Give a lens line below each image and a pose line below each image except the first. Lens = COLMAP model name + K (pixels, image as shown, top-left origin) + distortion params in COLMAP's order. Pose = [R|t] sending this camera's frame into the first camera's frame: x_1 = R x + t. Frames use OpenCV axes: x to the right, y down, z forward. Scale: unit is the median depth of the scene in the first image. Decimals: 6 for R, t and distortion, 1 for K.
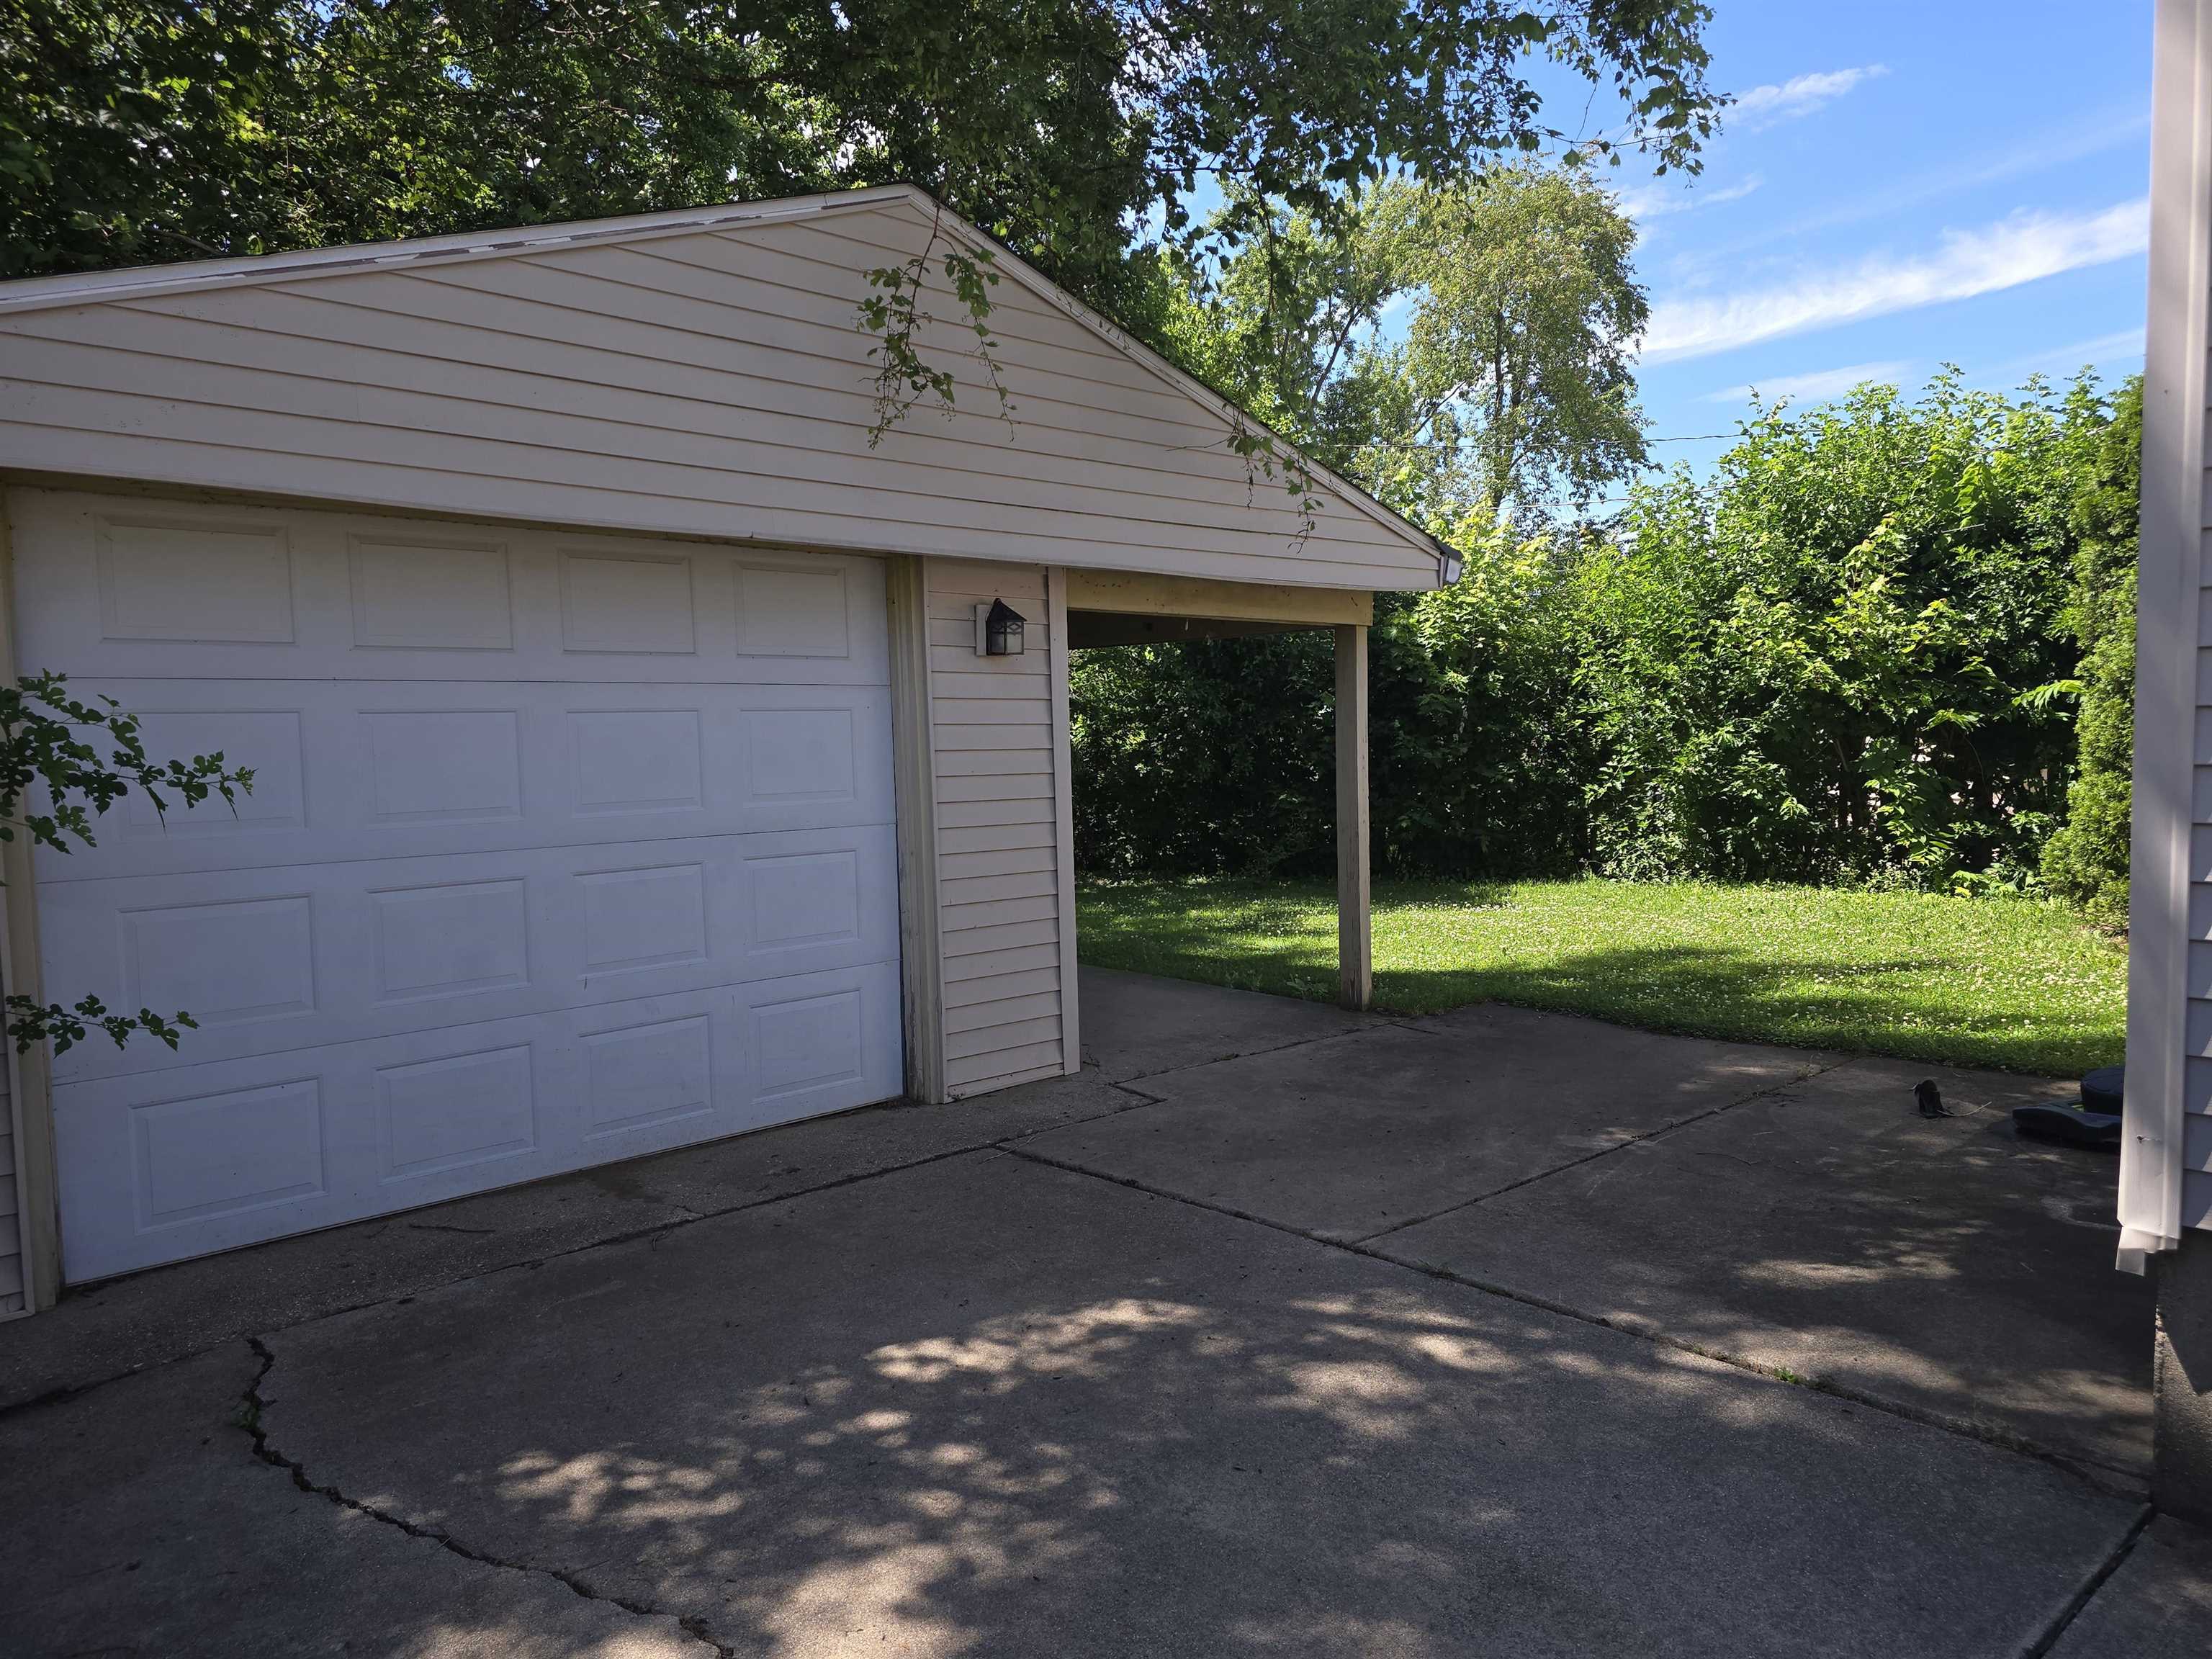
lens RADIAL K [[1457.9, 0, 1059.0], [0, 1457.9, 843.5], [0, 0, 1]] dist [0.013346, -0.030387]
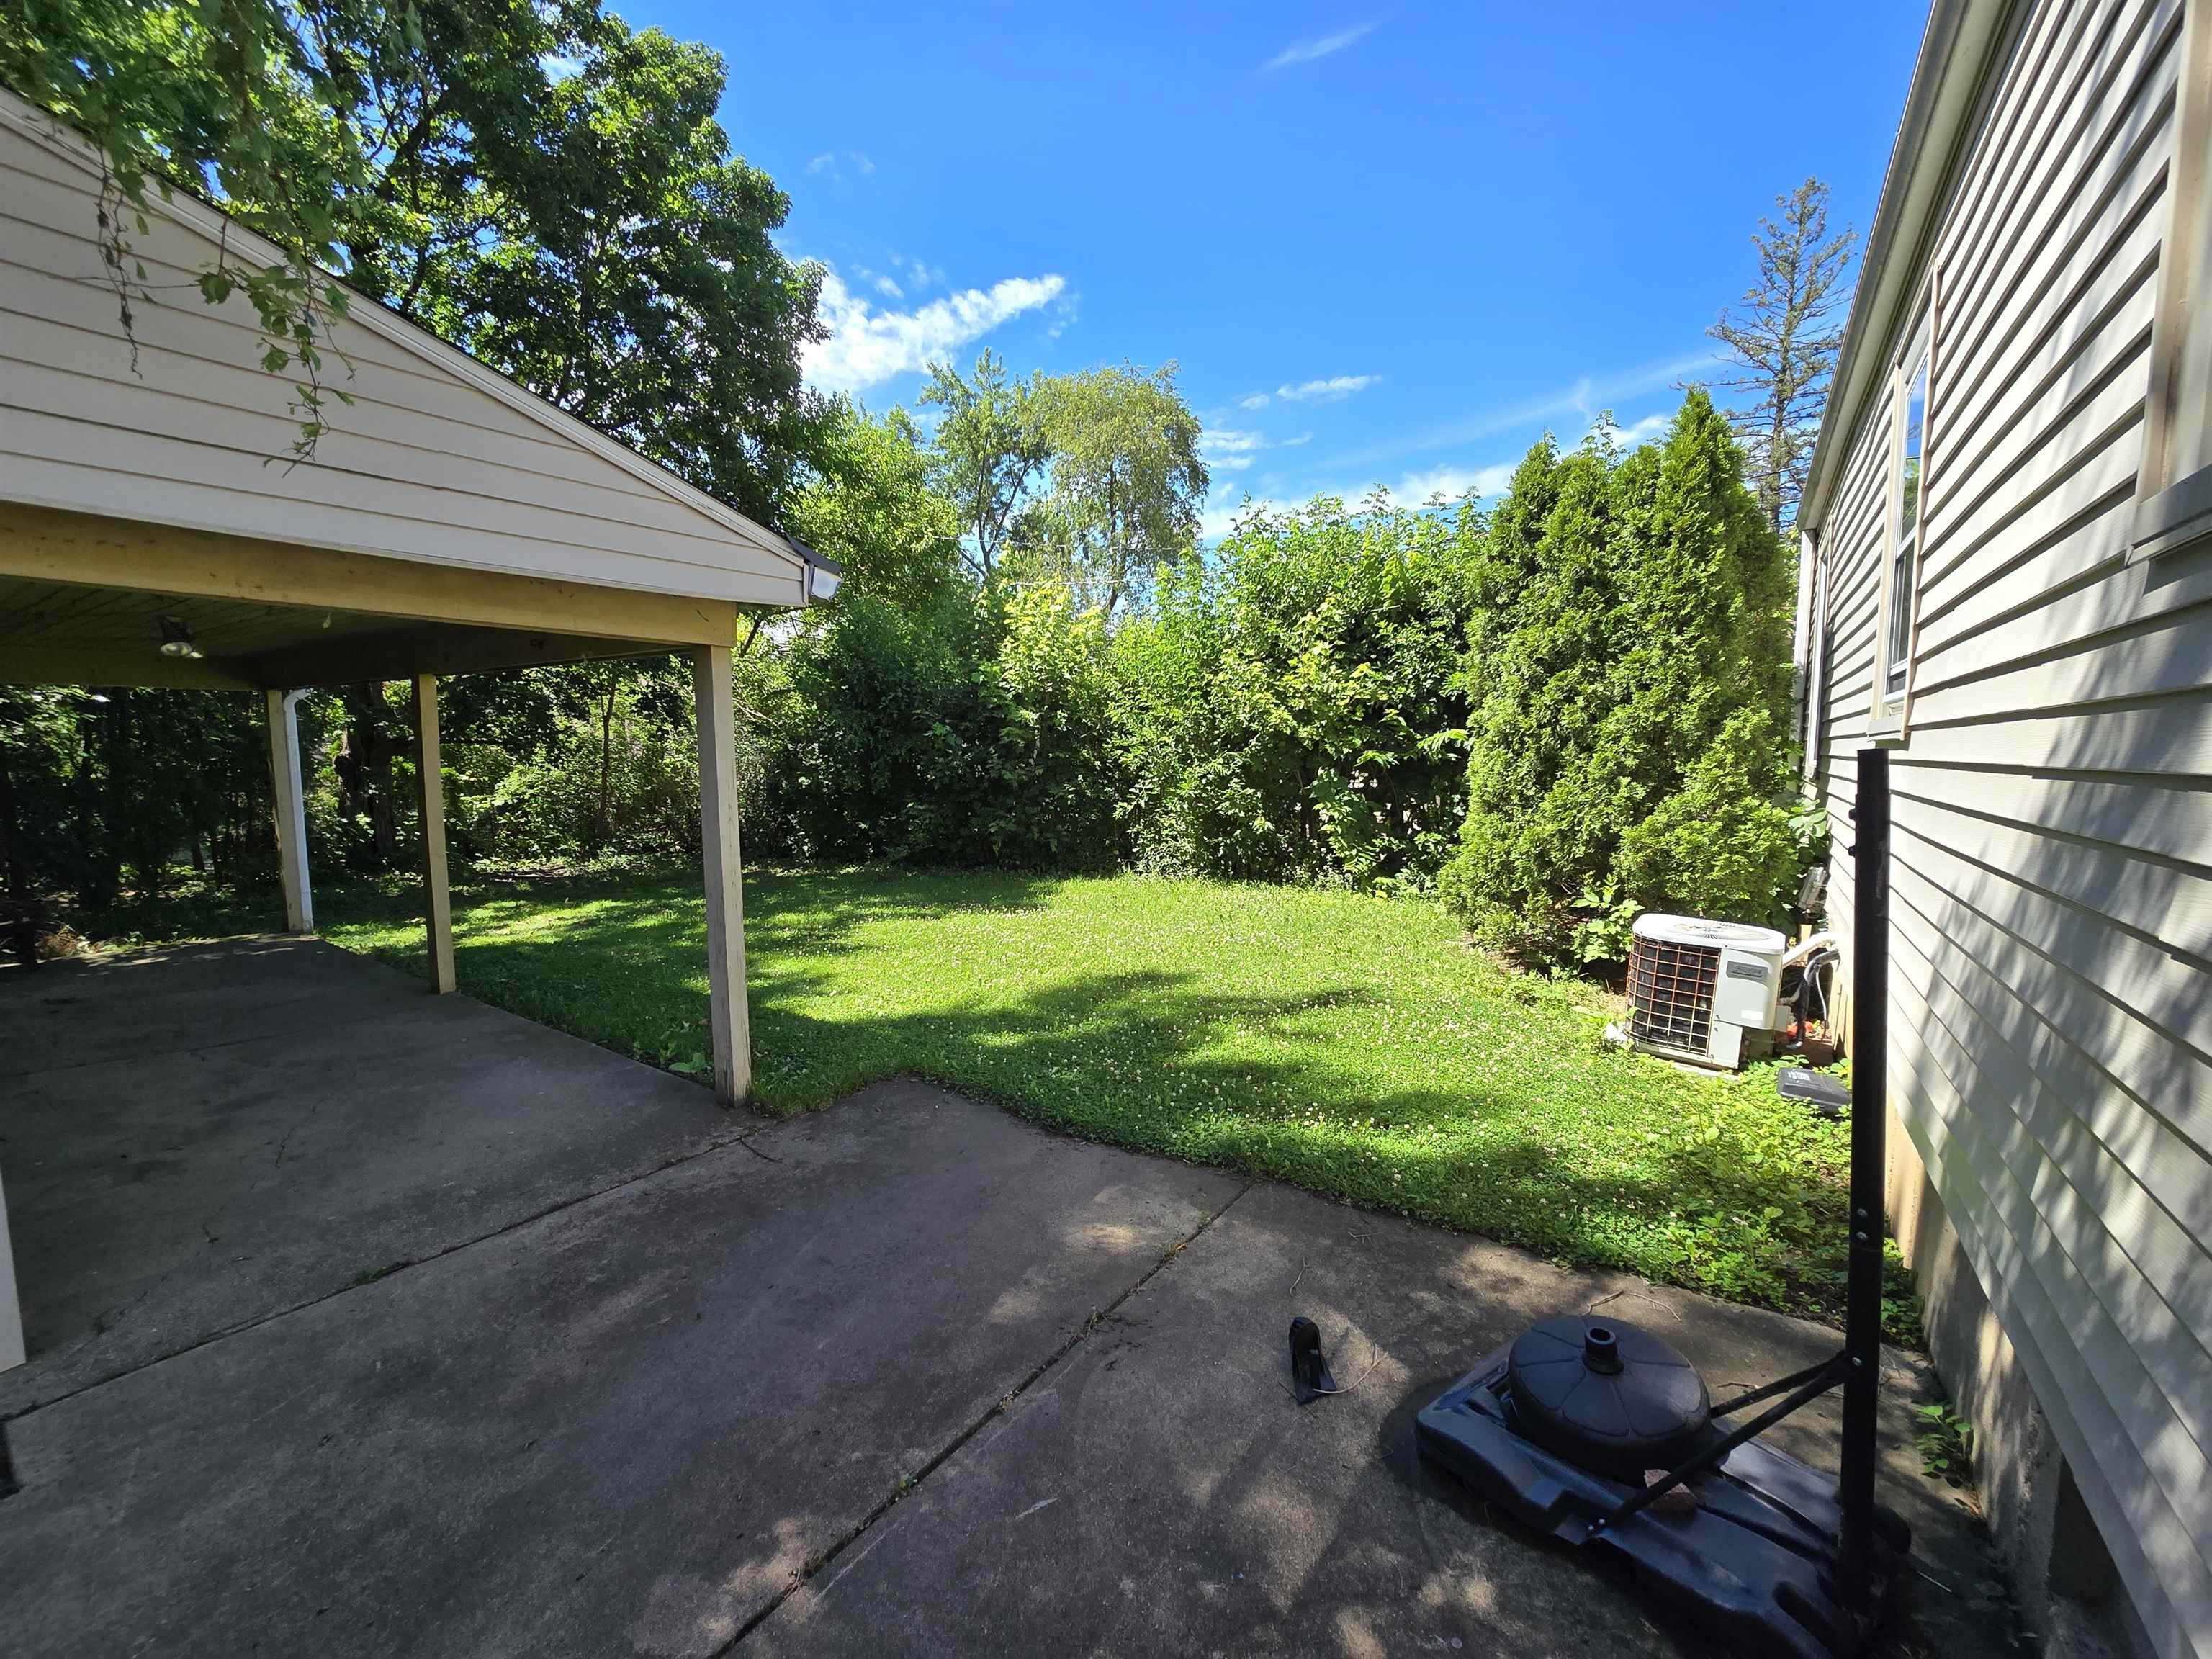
lens RADIAL K [[907.2, 0, 1105.5], [0, 907.2, 843.1], [0, 0, 1]] dist [-0.013973, 0.000508]
pose [[0.968996, -0.008141, 0.246941, 0.178324], [0.000511, 0.999521, 0.030945, -0.033745], [-0.247074, -0.029859, 0.968536, 0.274947]]
